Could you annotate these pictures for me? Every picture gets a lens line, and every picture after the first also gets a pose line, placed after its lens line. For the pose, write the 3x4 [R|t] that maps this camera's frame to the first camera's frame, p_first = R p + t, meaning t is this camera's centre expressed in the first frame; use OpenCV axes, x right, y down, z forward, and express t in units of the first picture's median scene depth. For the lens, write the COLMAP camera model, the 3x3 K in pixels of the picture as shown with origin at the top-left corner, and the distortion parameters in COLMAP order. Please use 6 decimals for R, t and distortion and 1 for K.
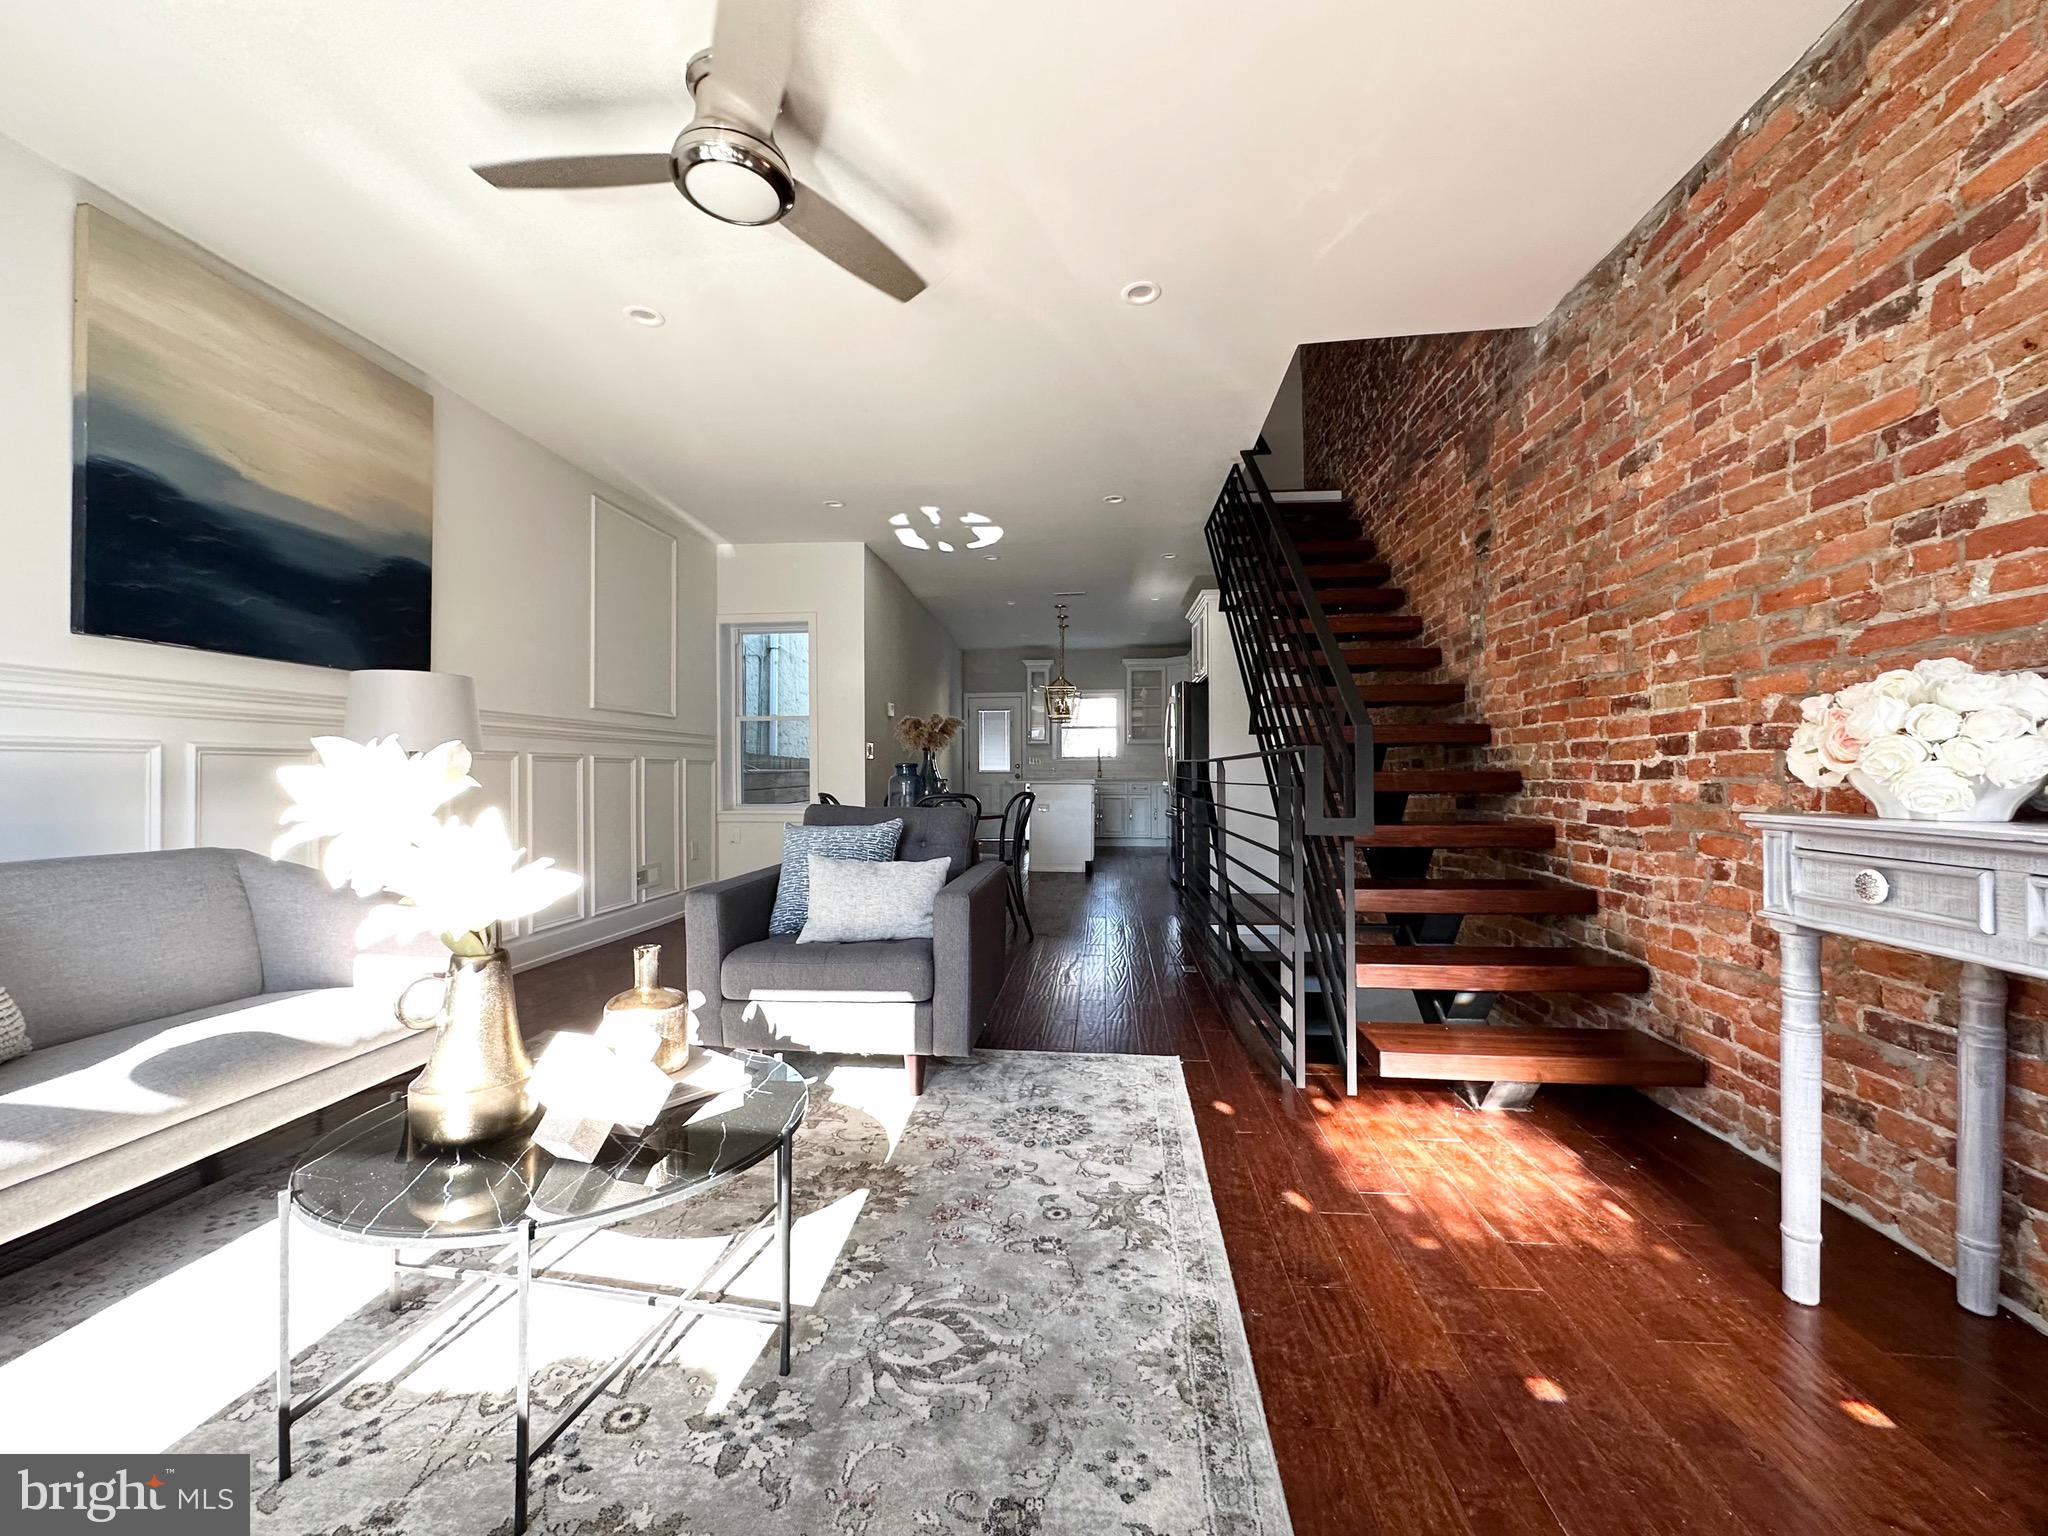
lens RADIAL K [[827.5, 0, 1024.0], [0, 827.5, 768.0], [0, 0, 1]] dist [-0.003197, -0.000381]
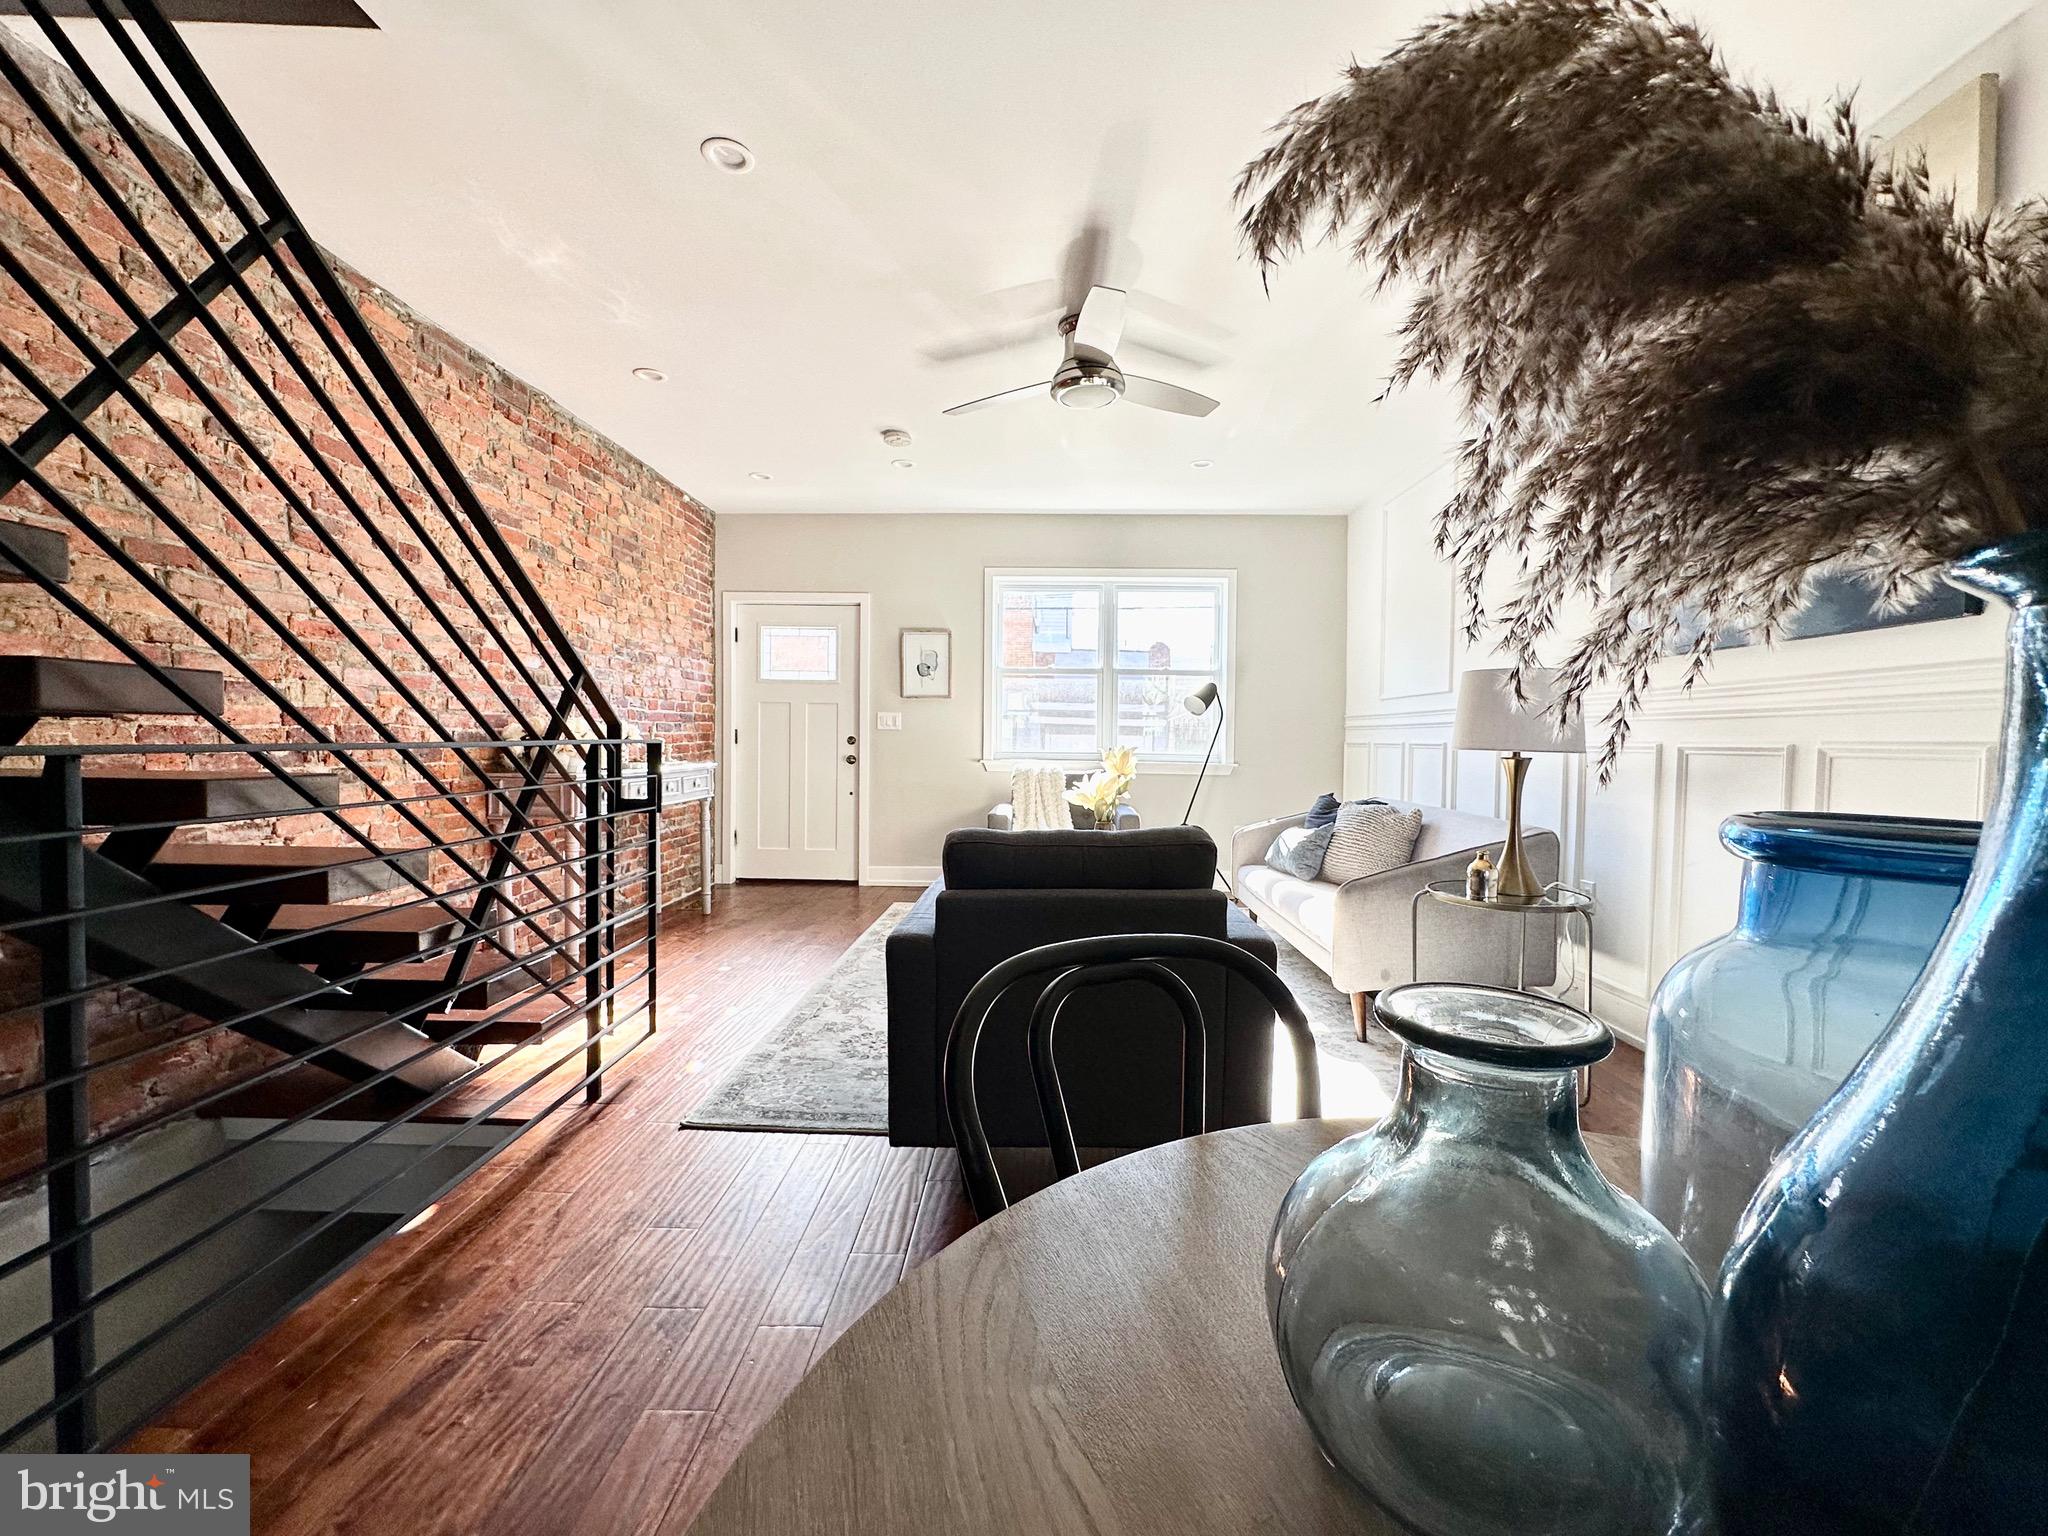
lens RADIAL K [[833.5, 0, 1026.2], [0, 833.5, 768.5], [0, 0, 1]] dist [-0.002467, -0.000422]
pose [[-0.997402, -0.005604, -0.071823, -0.110105], [-0.007772, 0.999522, 0.029937, -0.025280], [0.071621, 0.030418, -0.996968, 2.303477]]
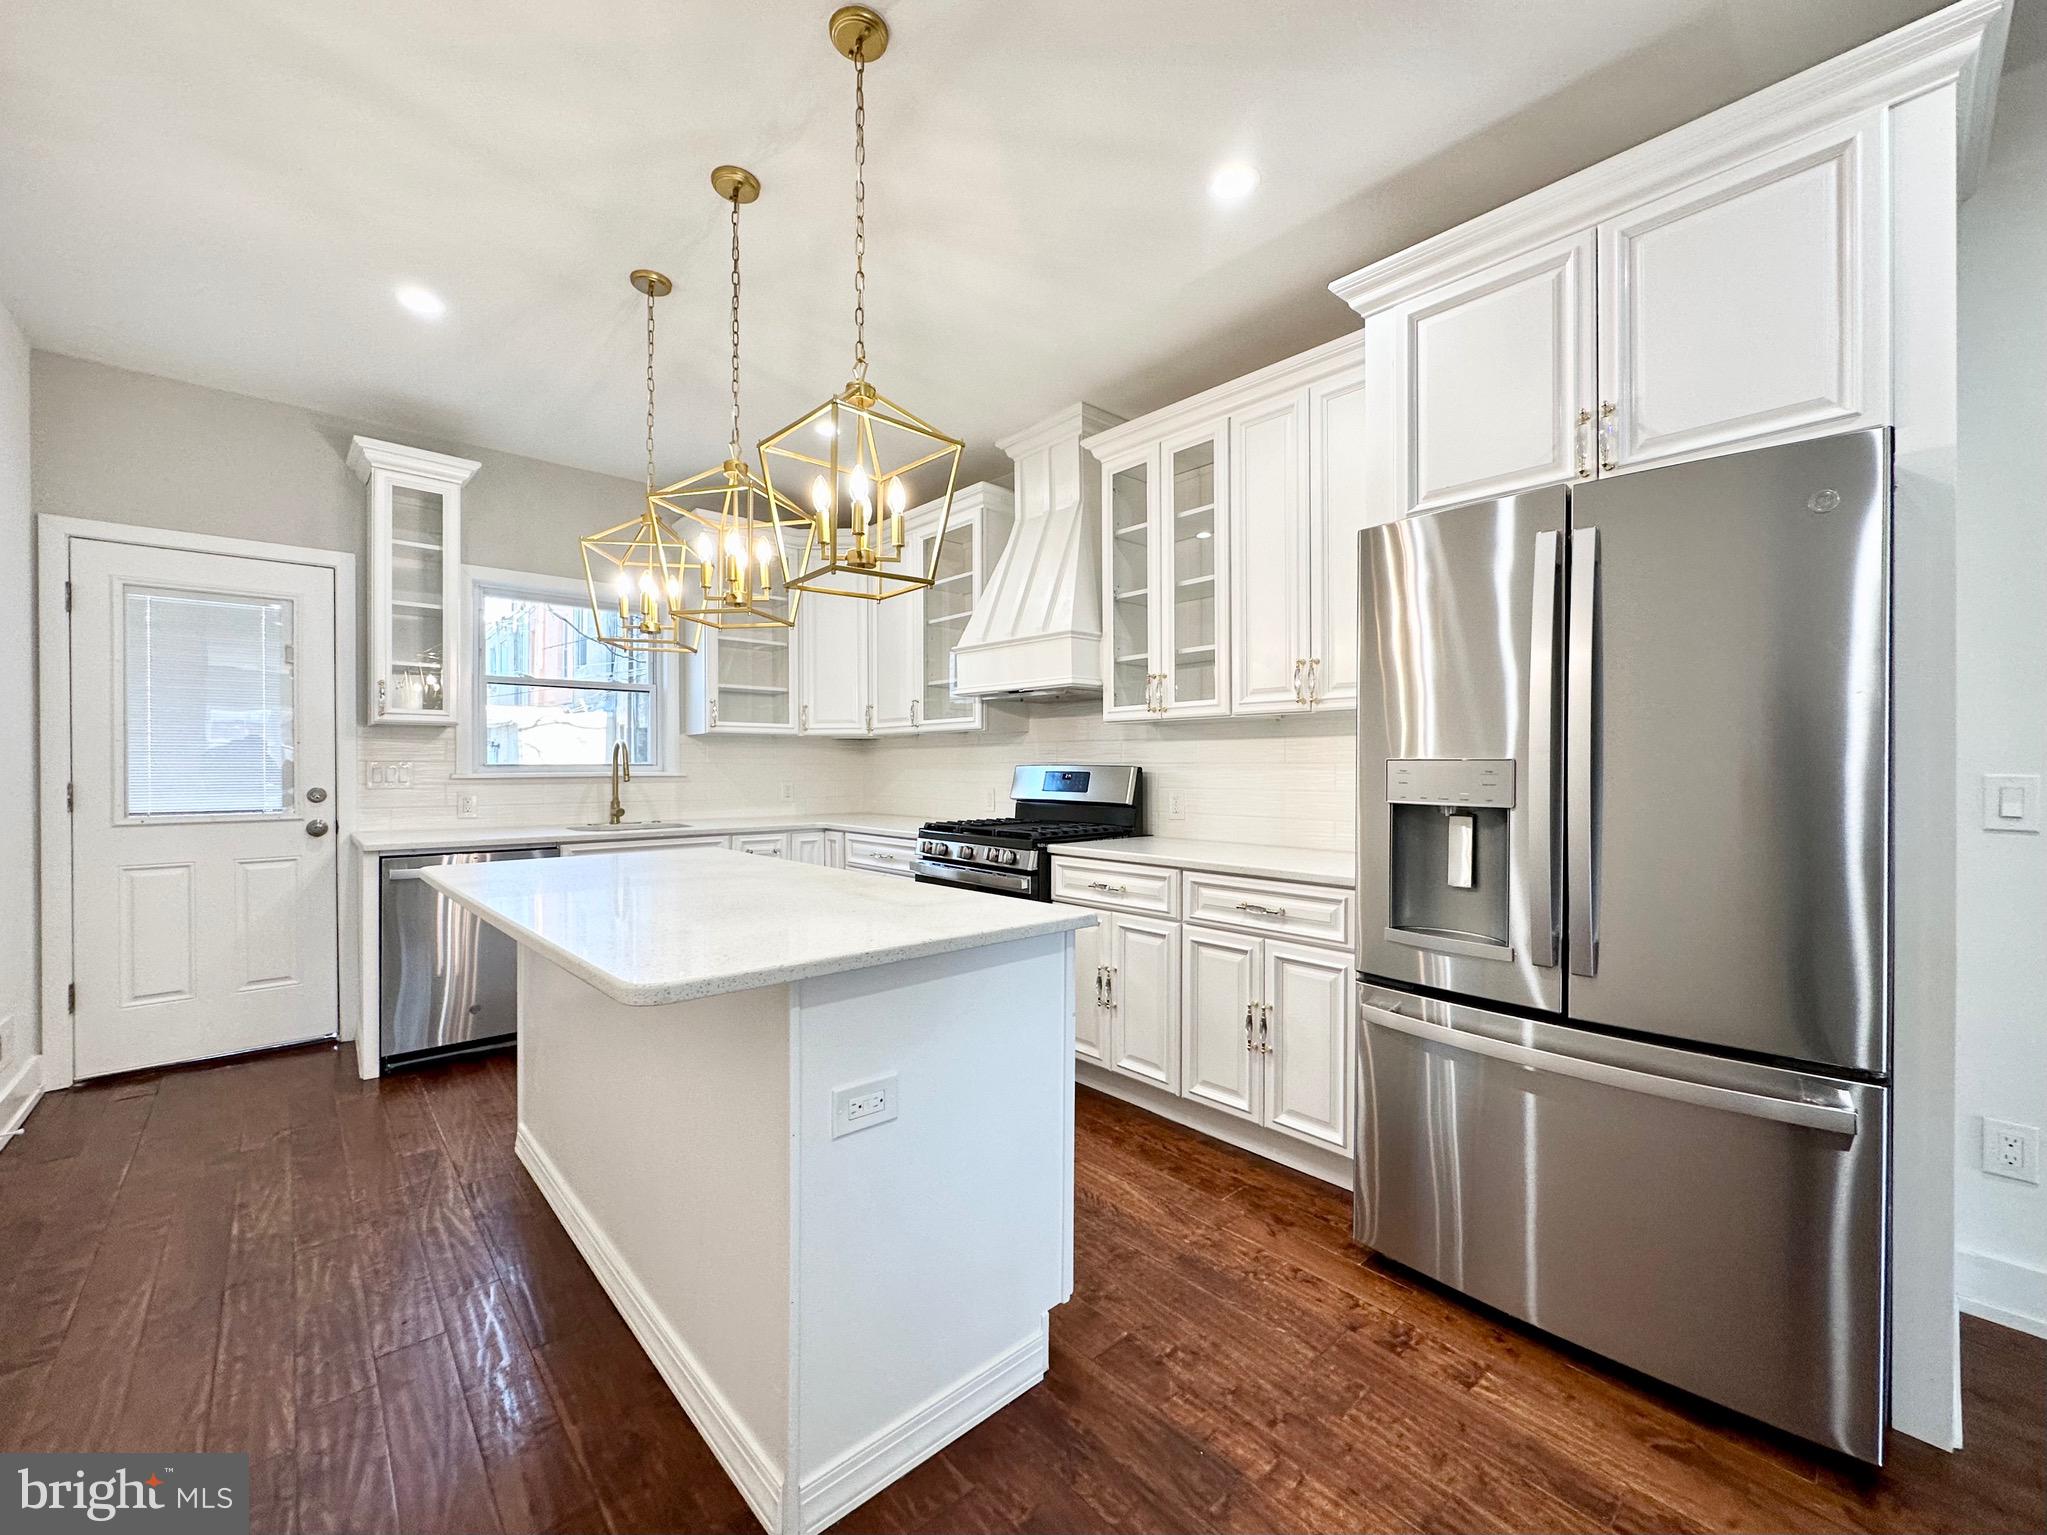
lens RADIAL K [[814.8, 0, 1025.5], [0, 814.8, 767.6], [0, 0, 1]] dist [-0.003162, 0.000081]
pose [[0.673264, -0.005103, 0.739385, -0.266023], [-0.000260, 0.999974, 0.007139, -0.076087], [-0.739402, -0.004999, 0.673245, 3.091748]]
